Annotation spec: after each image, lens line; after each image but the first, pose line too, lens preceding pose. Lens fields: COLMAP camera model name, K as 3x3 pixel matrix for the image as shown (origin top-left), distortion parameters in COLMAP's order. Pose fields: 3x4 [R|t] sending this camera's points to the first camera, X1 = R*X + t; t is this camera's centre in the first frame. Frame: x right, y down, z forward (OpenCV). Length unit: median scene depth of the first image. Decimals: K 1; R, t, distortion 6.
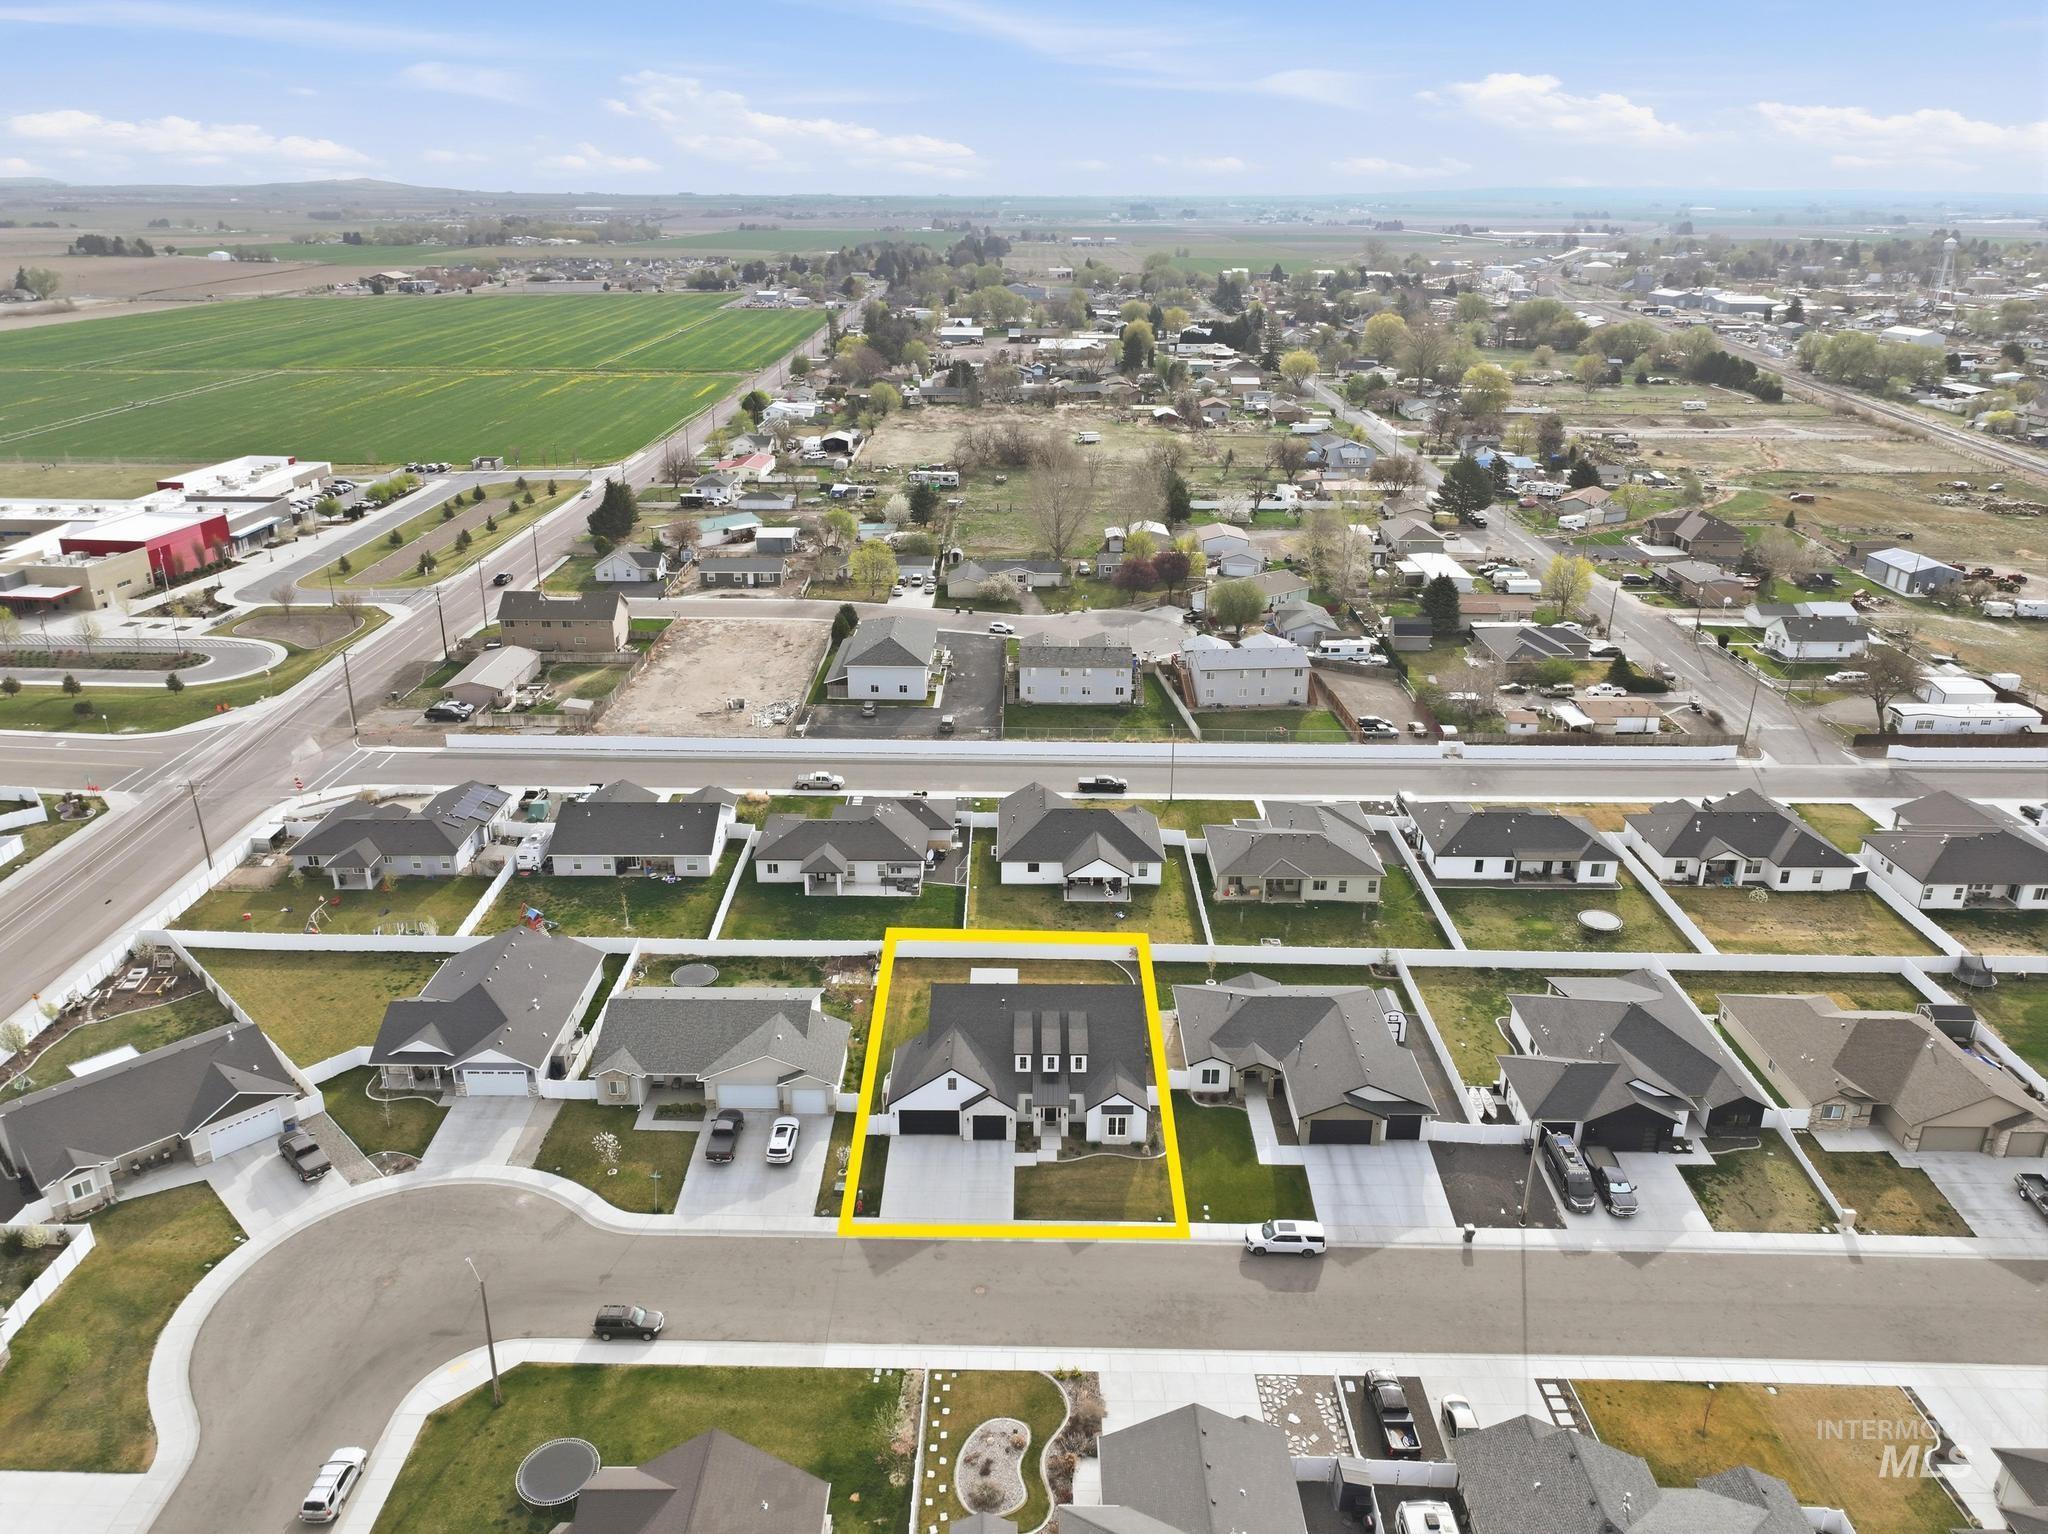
lens RADIAL K [[1433.7, 0, 1029.4], [0, 1433.7, 761.4], [0, 0, 1]] dist [-0.006273, 0.023223]
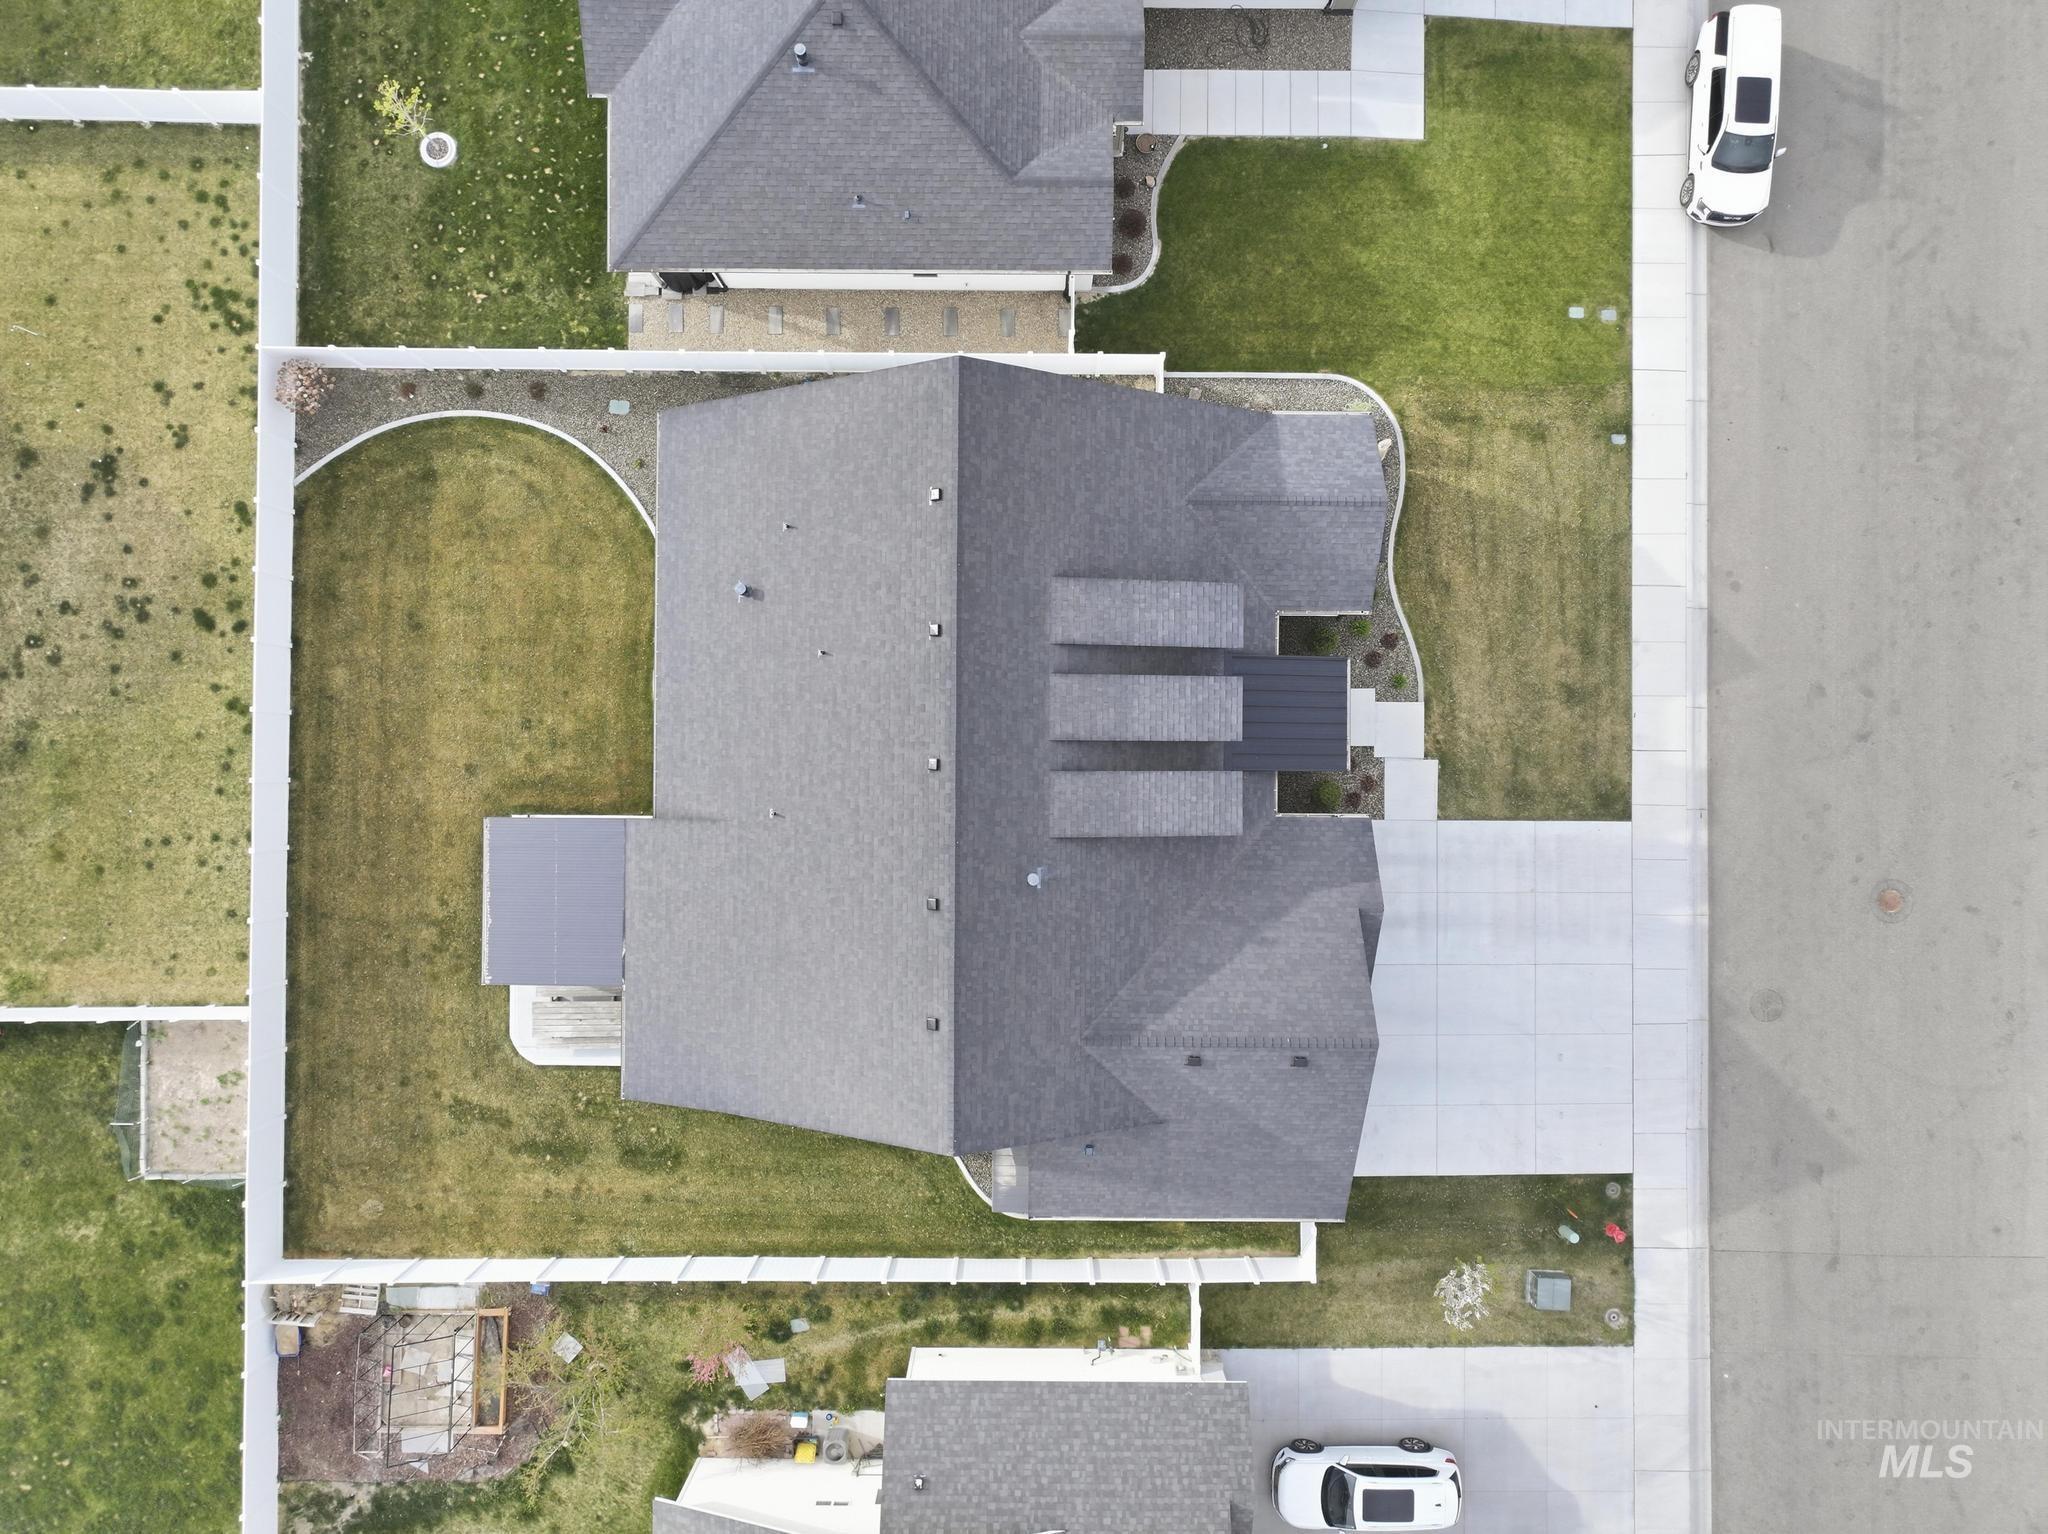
lens RADIAL K [[1433.7, 0, 1029.4], [0, 1433.7, 761.4], [0, 0, 1]] dist [-0.006273, 0.023223]
pose [[0.003337, -0.999963, -0.007965, 0.005009], [0.362053, -0.006217, 0.932137, -0.065610], [-0.932152, -0.005994, 0.362019, 0.695221]]
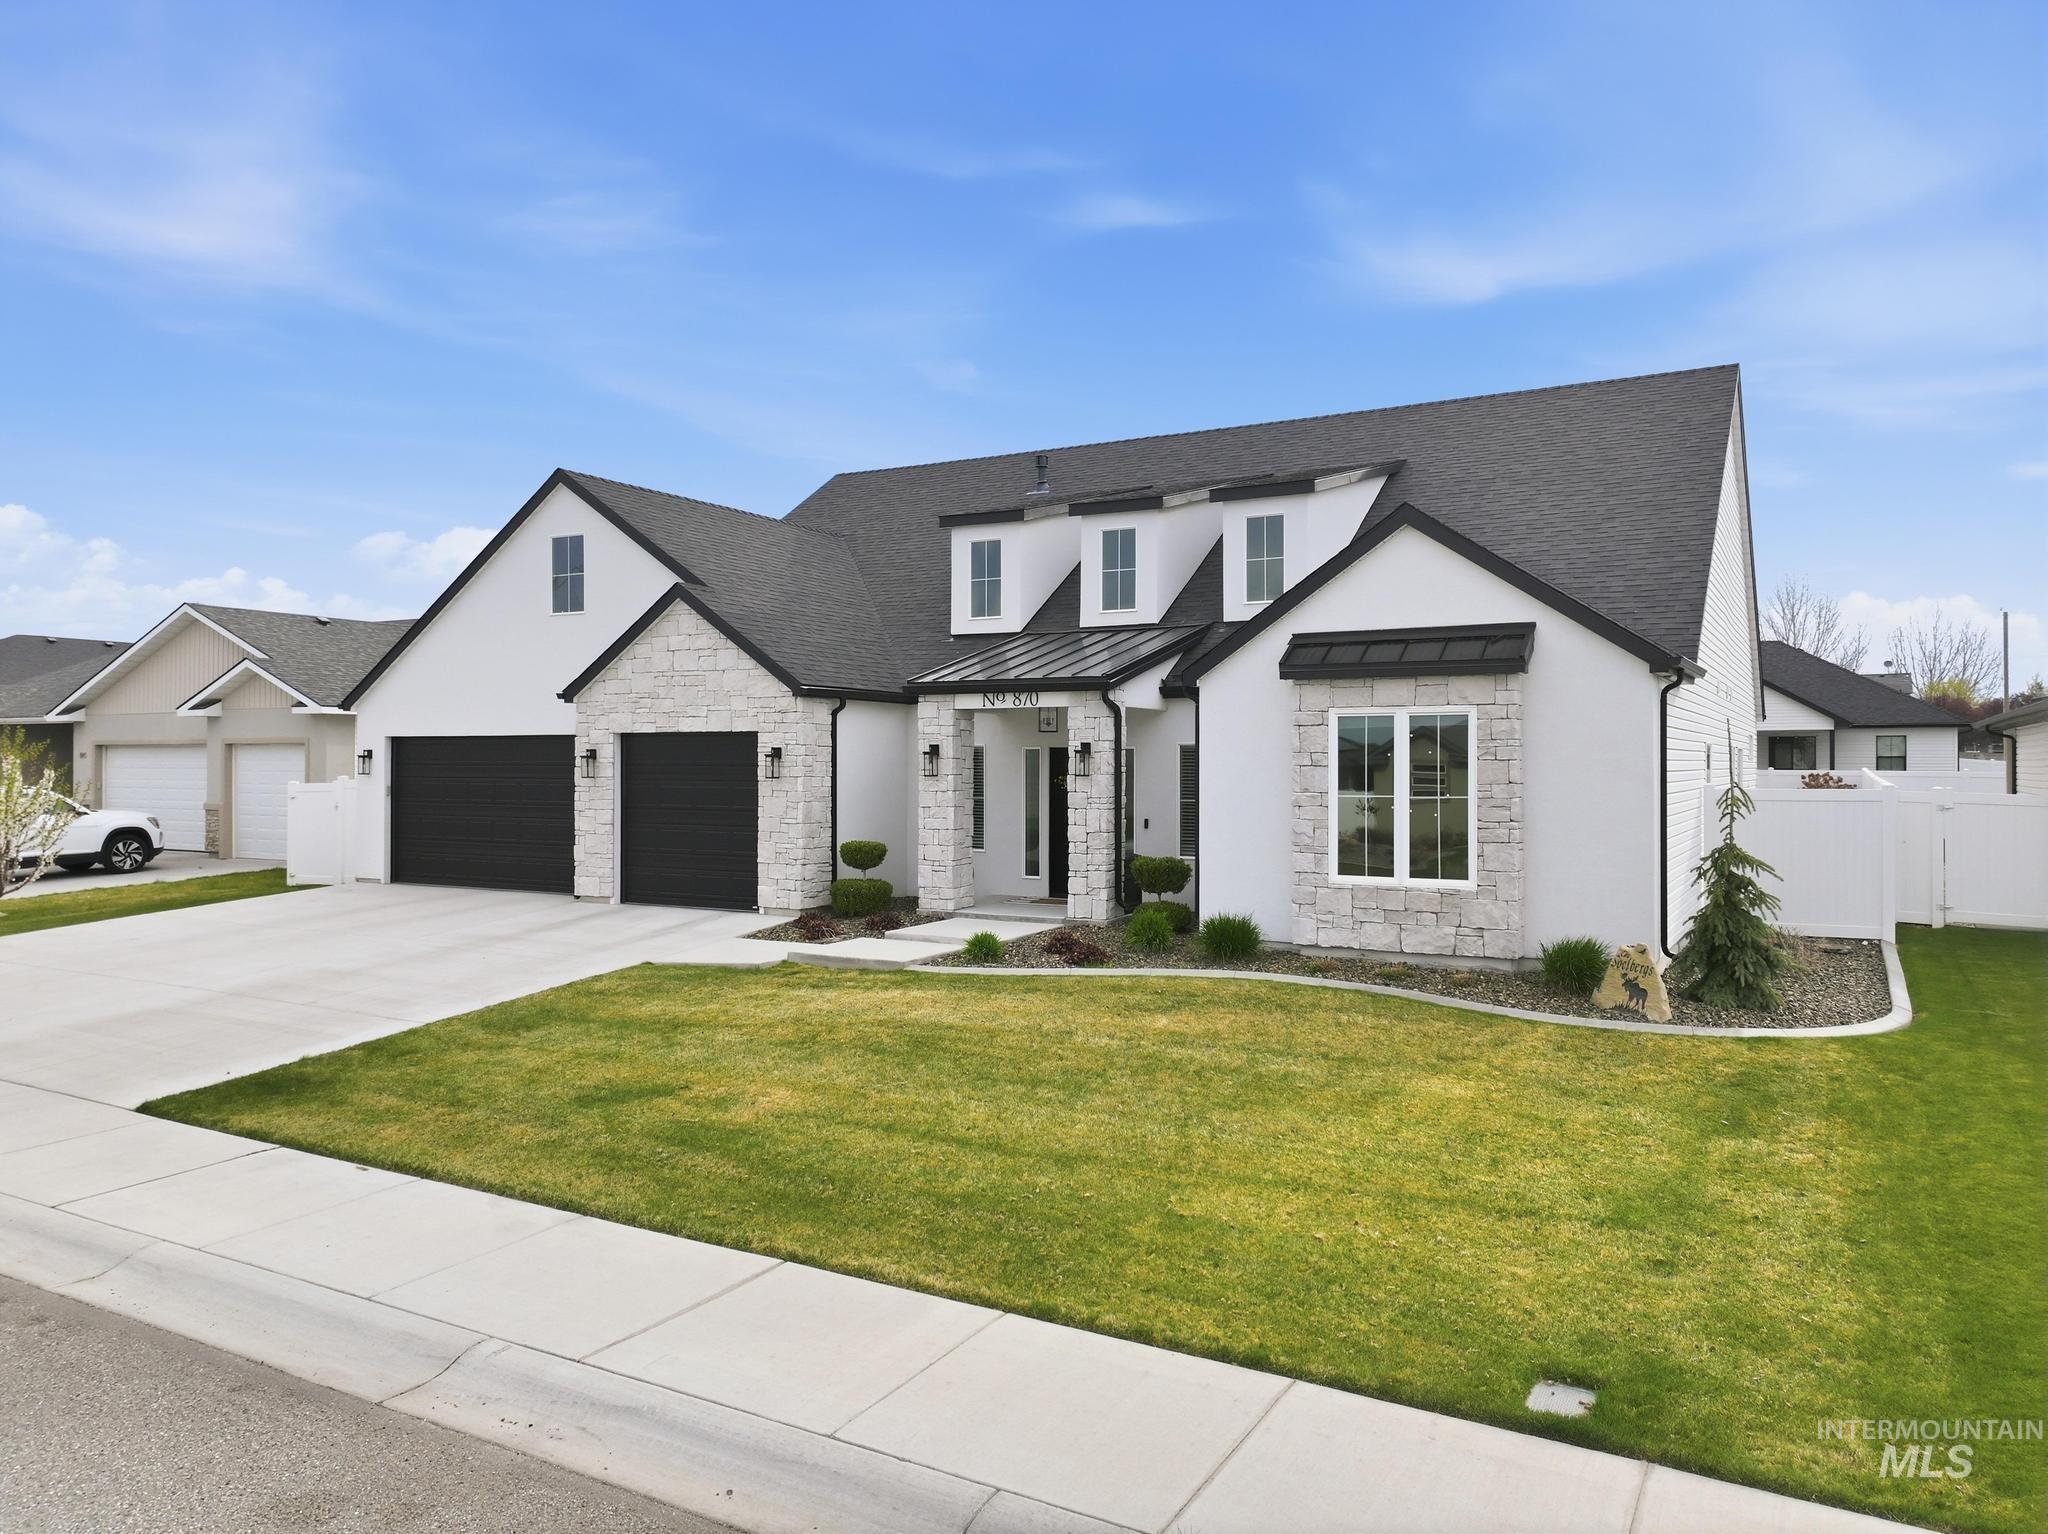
lens RADIAL K [[1433.7, 0, 1029.4], [0, 1433.7, 761.4], [0, 0, 1]] dist [-0.006273, 0.023223]
pose [[0.870402, -0.006370, -0.492300, 0.069962], [-0.174489, 0.931021, -0.320550, 0.218644], [0.460384, 0.364909, 0.809252, 0.641836]]
